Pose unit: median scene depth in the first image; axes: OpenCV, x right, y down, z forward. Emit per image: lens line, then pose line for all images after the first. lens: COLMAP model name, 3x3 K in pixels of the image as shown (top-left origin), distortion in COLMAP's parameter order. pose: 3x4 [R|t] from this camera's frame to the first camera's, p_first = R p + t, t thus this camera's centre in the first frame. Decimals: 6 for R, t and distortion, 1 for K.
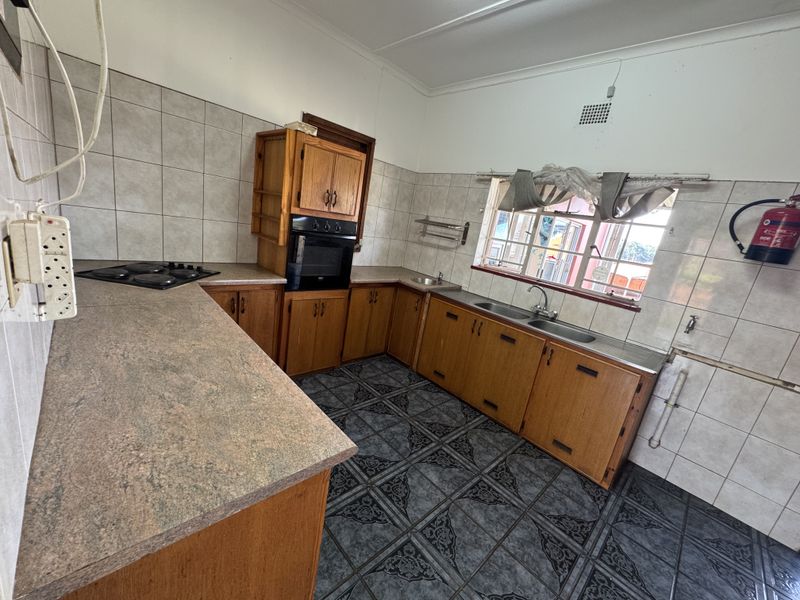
lens RADIAL K [[319.1, 0, 401.1], [0, 319.1, 299.2], [0, 0, 1]] dist [-0.001219, -0.000274]
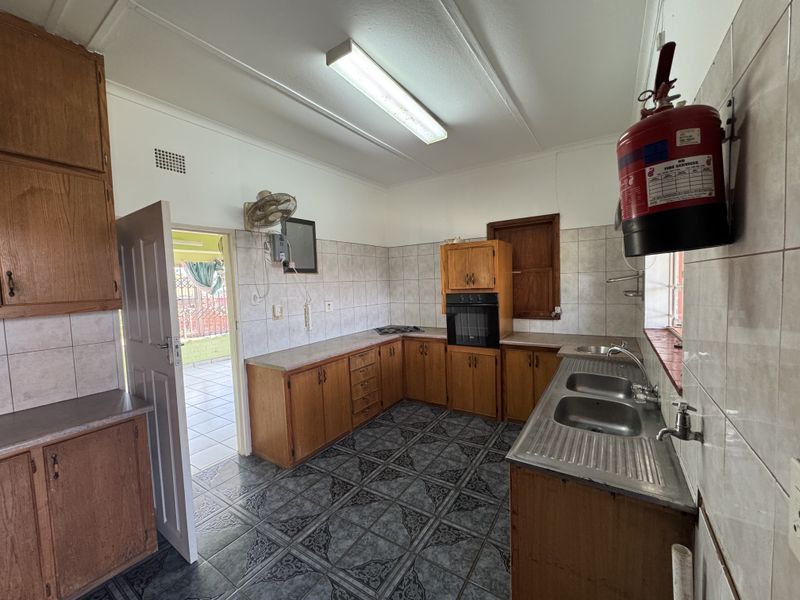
lens RADIAL K [[319.1, 0, 402.0], [0, 319.1, 300.8], [0, 0, 1]] dist [-0.001219, -0.000274]
pose [[0.222100, -0.113429, -0.968404, 1.056073], [-0.163961, 0.974721, -0.151773, 0.038265], [0.961139, 0.192489, 0.197887, 0.455683]]
